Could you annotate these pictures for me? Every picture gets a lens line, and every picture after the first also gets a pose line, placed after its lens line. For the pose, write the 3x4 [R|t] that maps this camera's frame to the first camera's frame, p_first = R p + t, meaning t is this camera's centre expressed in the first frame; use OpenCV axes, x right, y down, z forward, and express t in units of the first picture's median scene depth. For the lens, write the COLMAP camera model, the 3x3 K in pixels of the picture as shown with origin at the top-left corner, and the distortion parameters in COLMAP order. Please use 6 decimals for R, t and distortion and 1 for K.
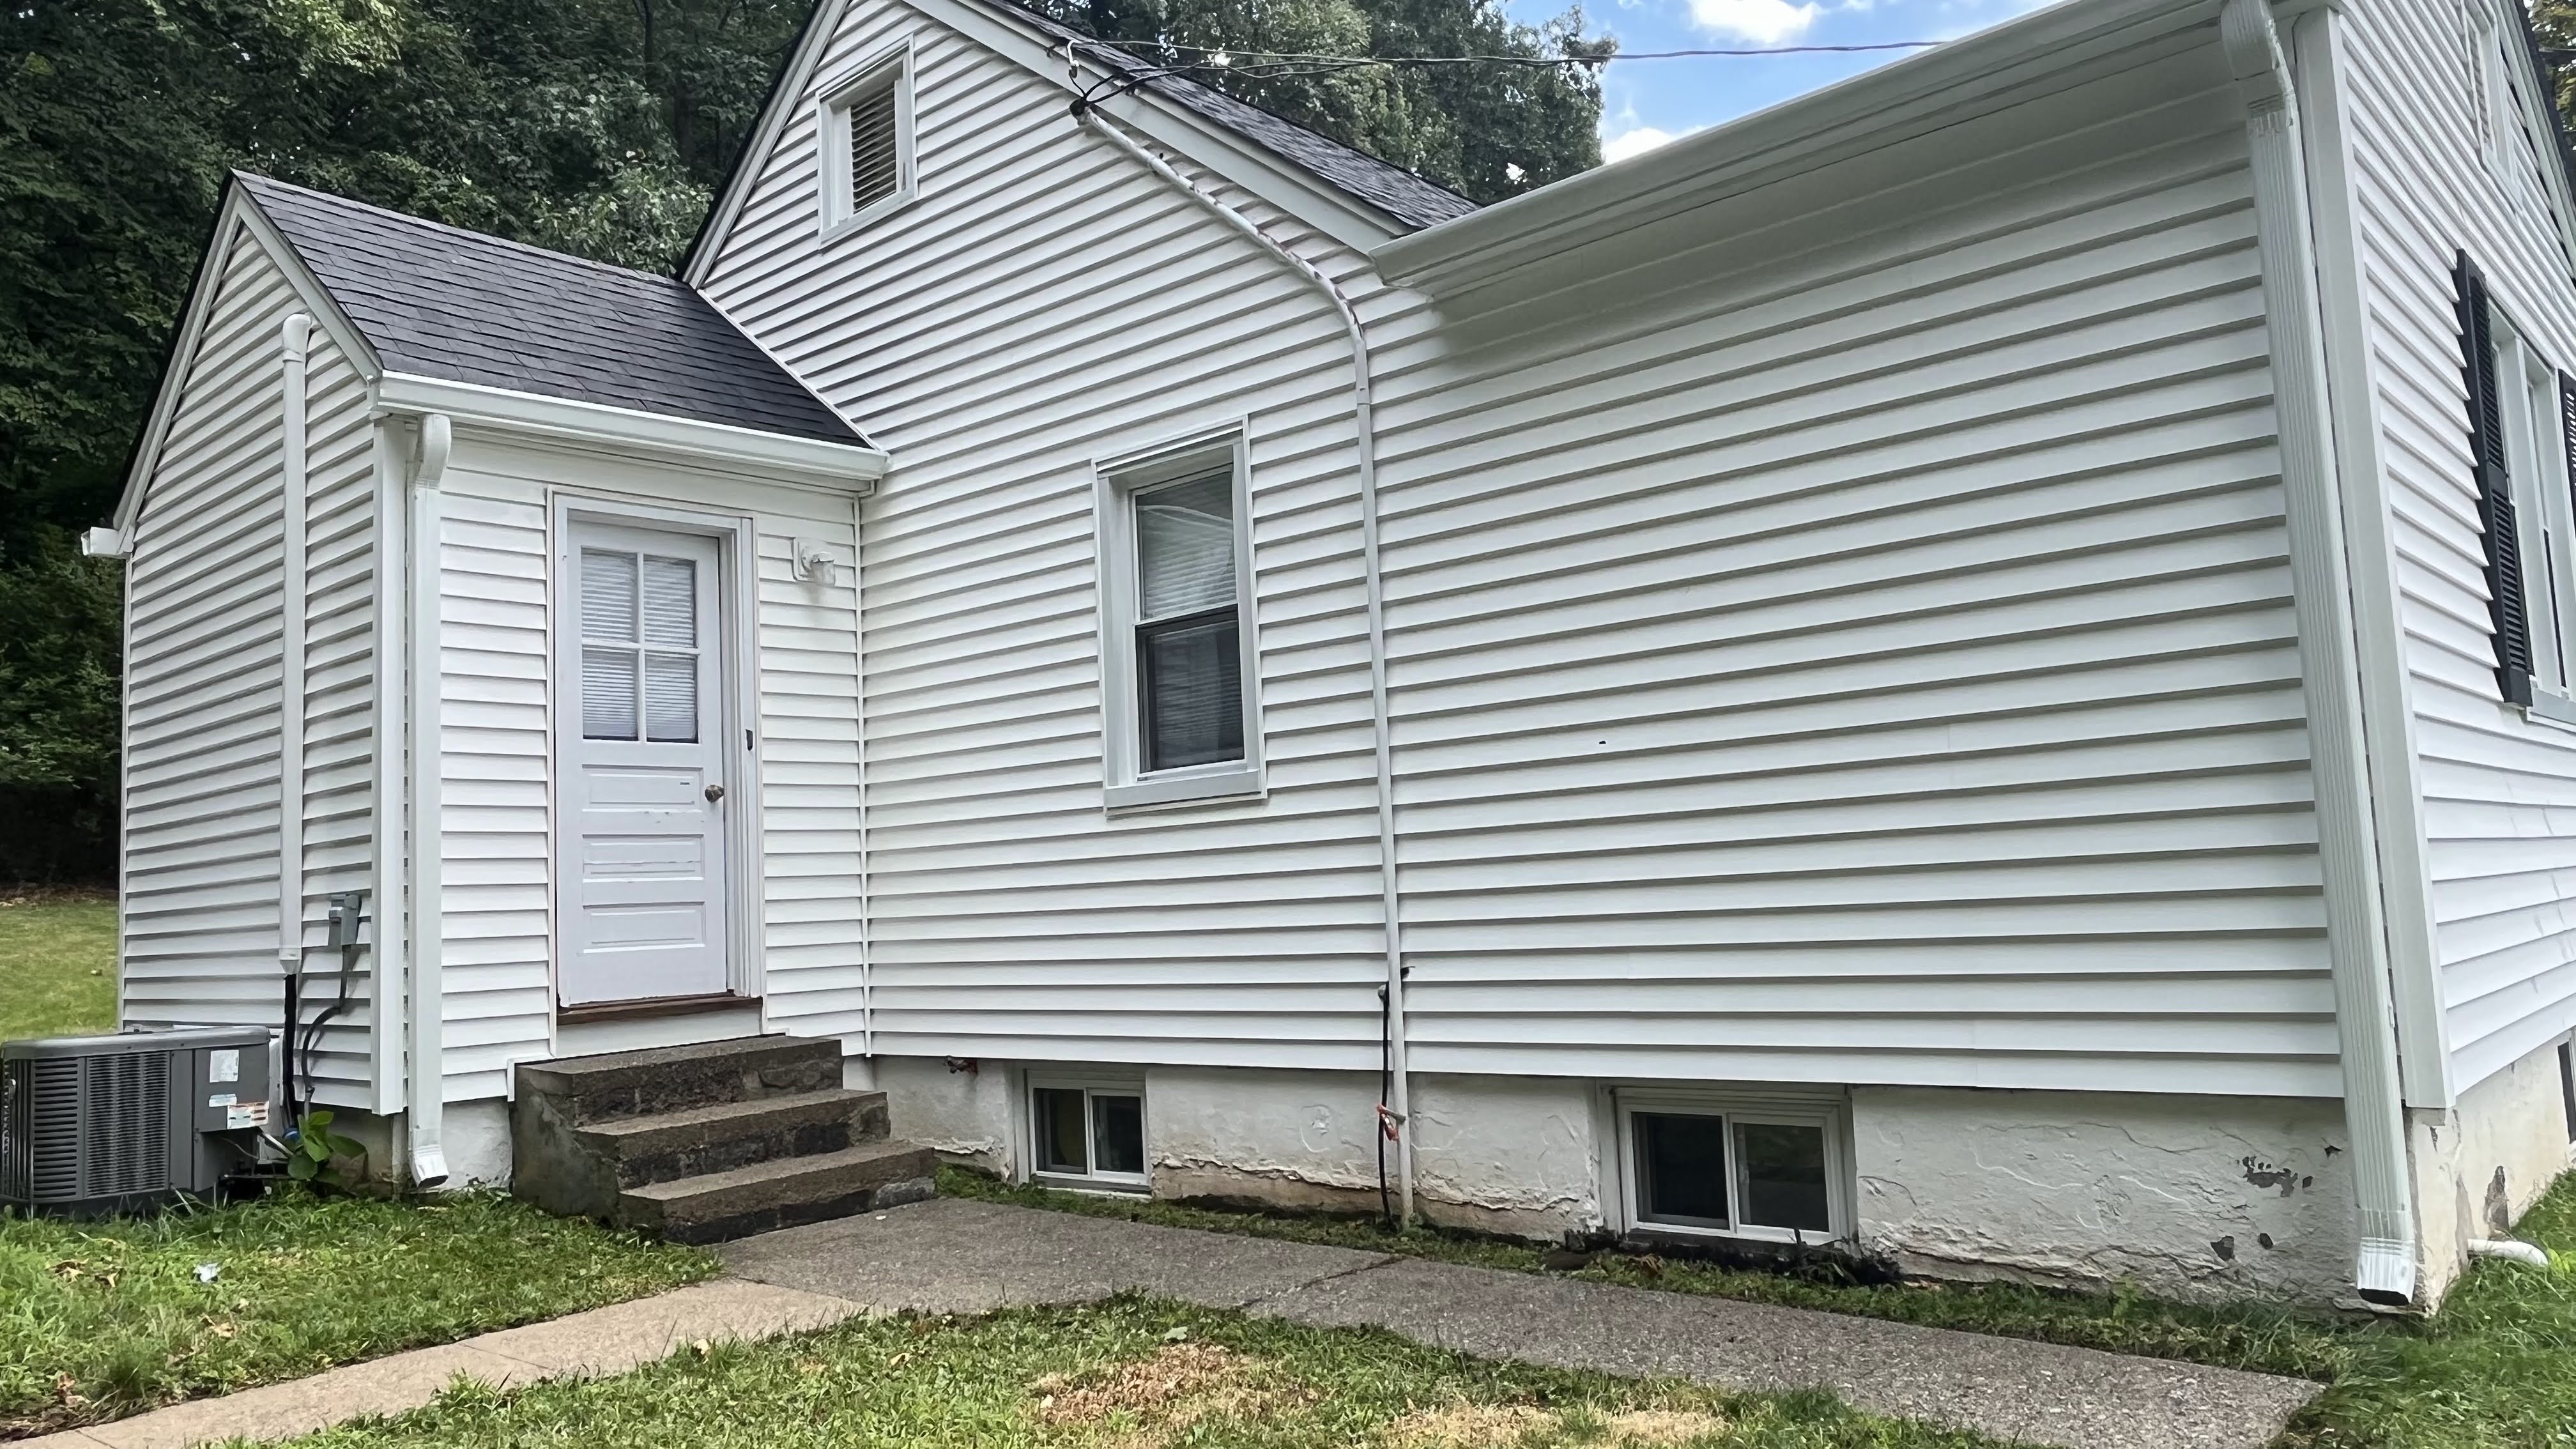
lens RADIAL K [[1827.6, 0, 1288.0], [0, 1827.6, 724.5], [0, 0, 1]] dist [-0.005152, -0.006133]
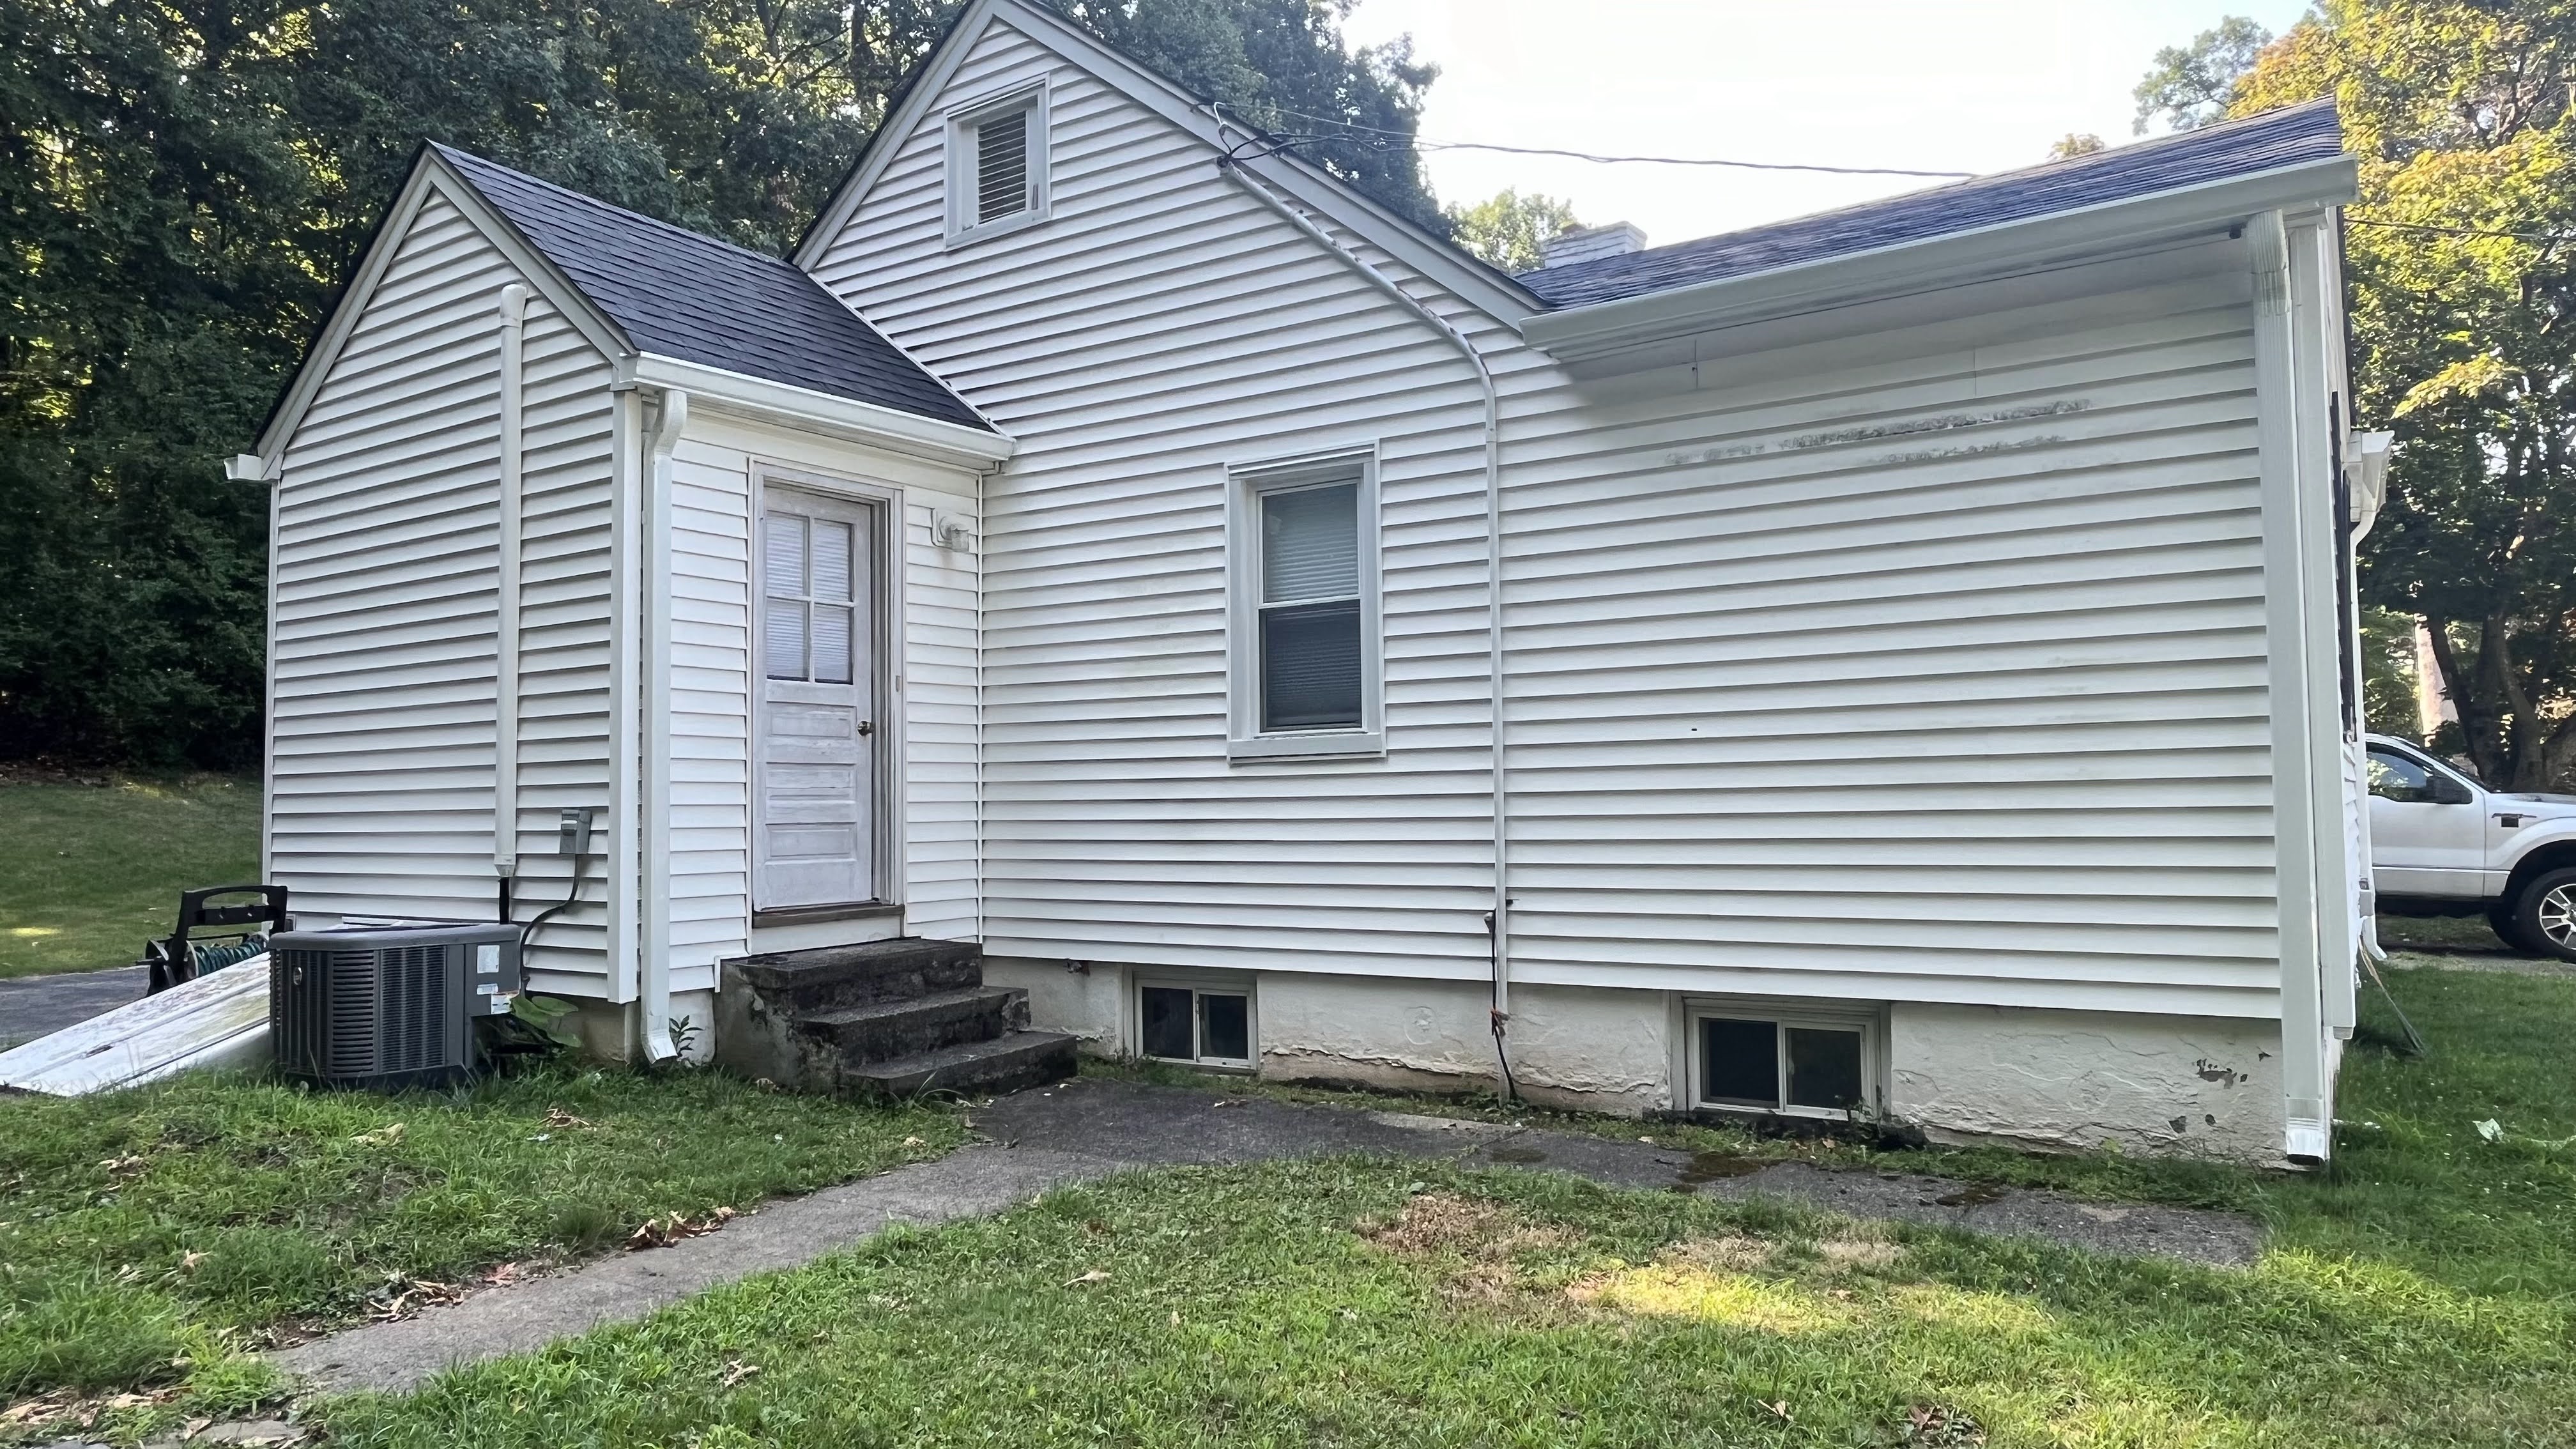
lens RADIAL K [[1650.8, 0, 1288.0], [0, 1650.8, 724.5], [0, 0, 1]] dist [-0.006939, -0.000495]
pose [[0.987666, 0.040773, 0.151176, -0.233193], [-0.047458, 0.998036, 0.040877, -0.022323], [-0.149213, -0.047548, 0.987661, -0.076137]]
